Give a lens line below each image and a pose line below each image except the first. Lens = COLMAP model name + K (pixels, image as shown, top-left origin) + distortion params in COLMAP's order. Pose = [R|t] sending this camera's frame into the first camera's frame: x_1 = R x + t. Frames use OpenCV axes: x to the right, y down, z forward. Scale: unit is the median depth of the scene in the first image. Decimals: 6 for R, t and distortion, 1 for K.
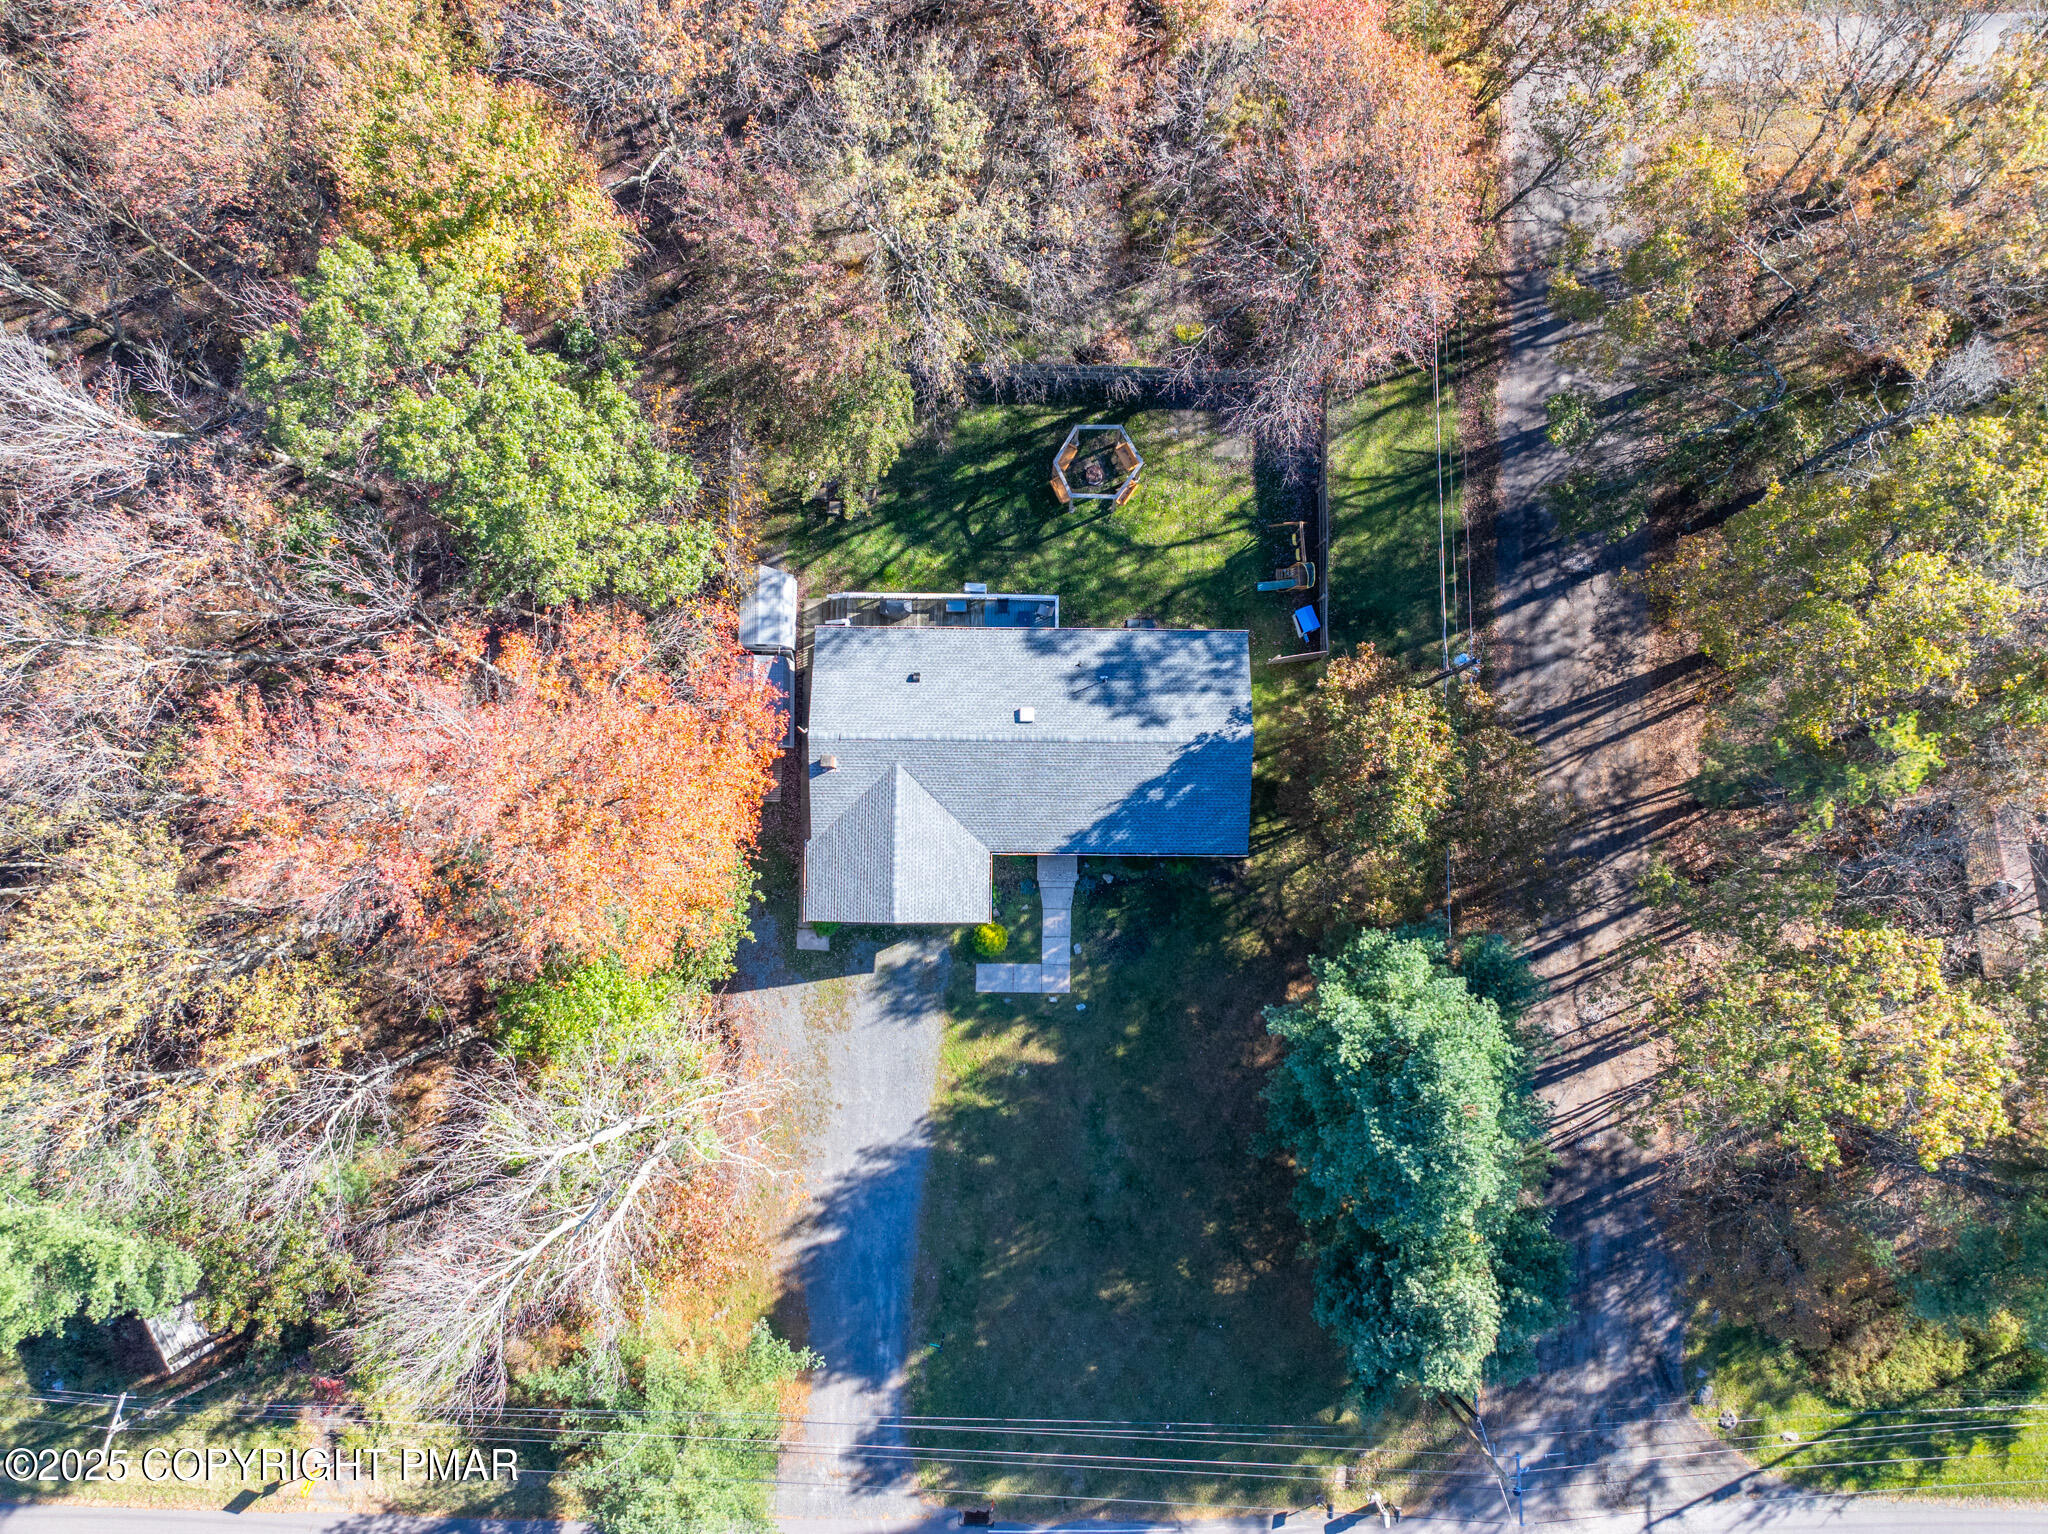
lens RADIAL K [[1443.2, 0, 1024.0], [0, 1443.2, 767.0], [0, 0, 1]] dist [-0.042398, 0.001466]
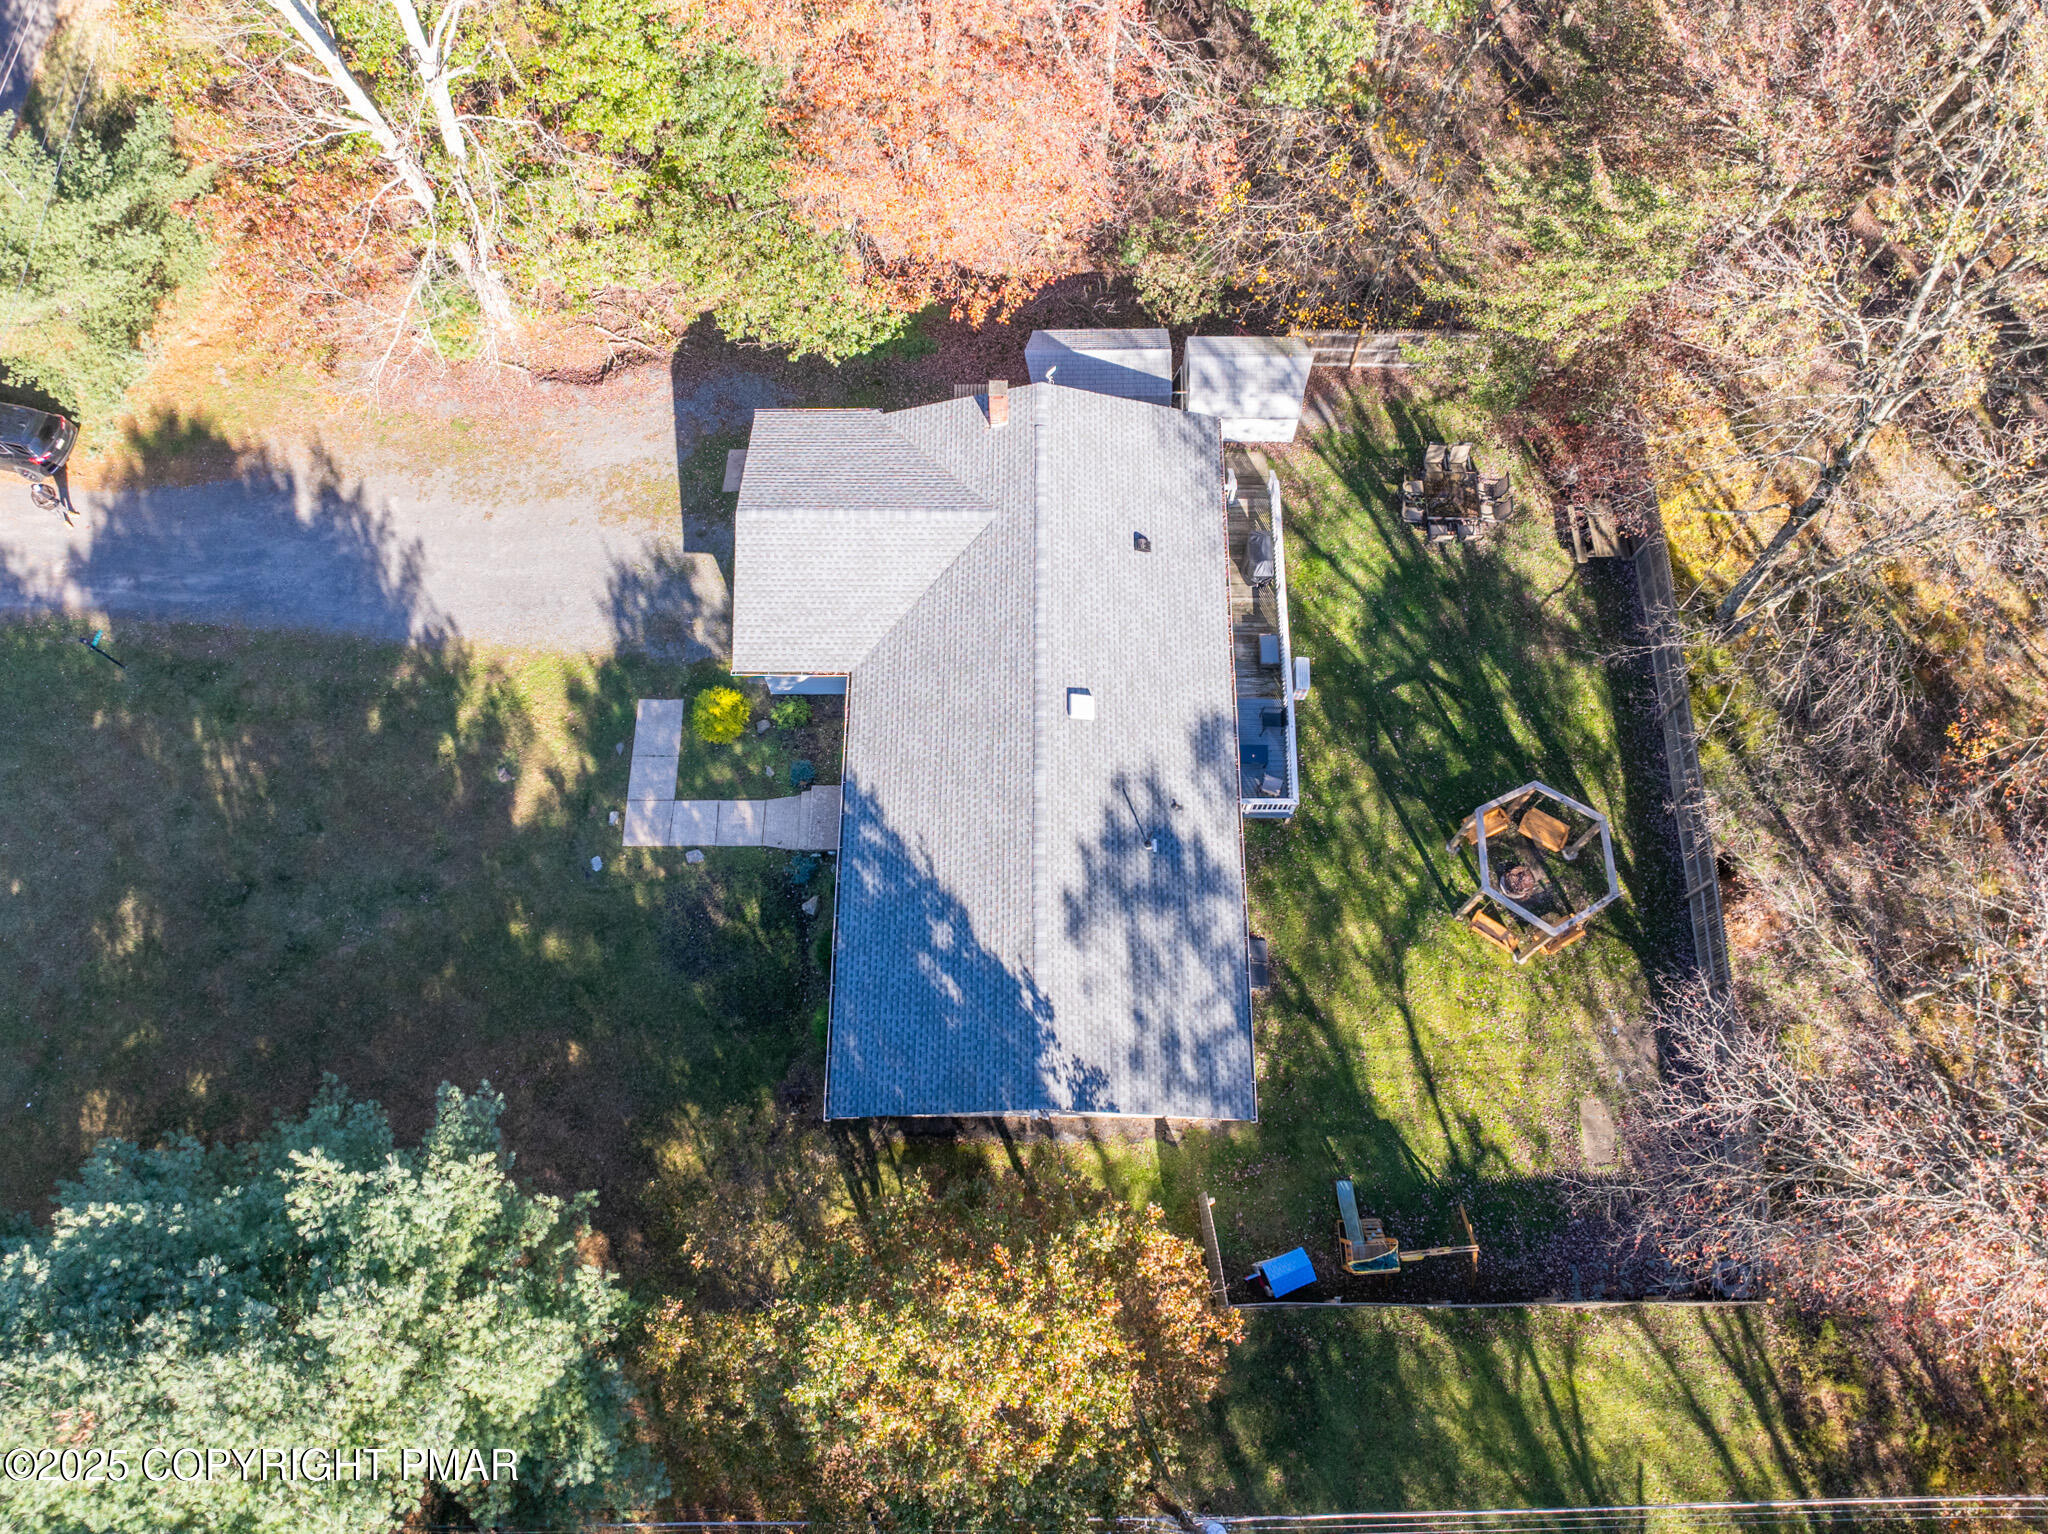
lens RADIAL K [[1443.2, 0, 1024.0], [0, 1443.2, 767.0], [0, 0, 1]] dist [-0.042398, 0.001466]
pose [[0.001084, 0.926272, -0.376854, 0.226177], [-0.997683, 0.026638, 0.062604, -0.045087], [0.068027, 0.375913, 0.924155, 0.455582]]
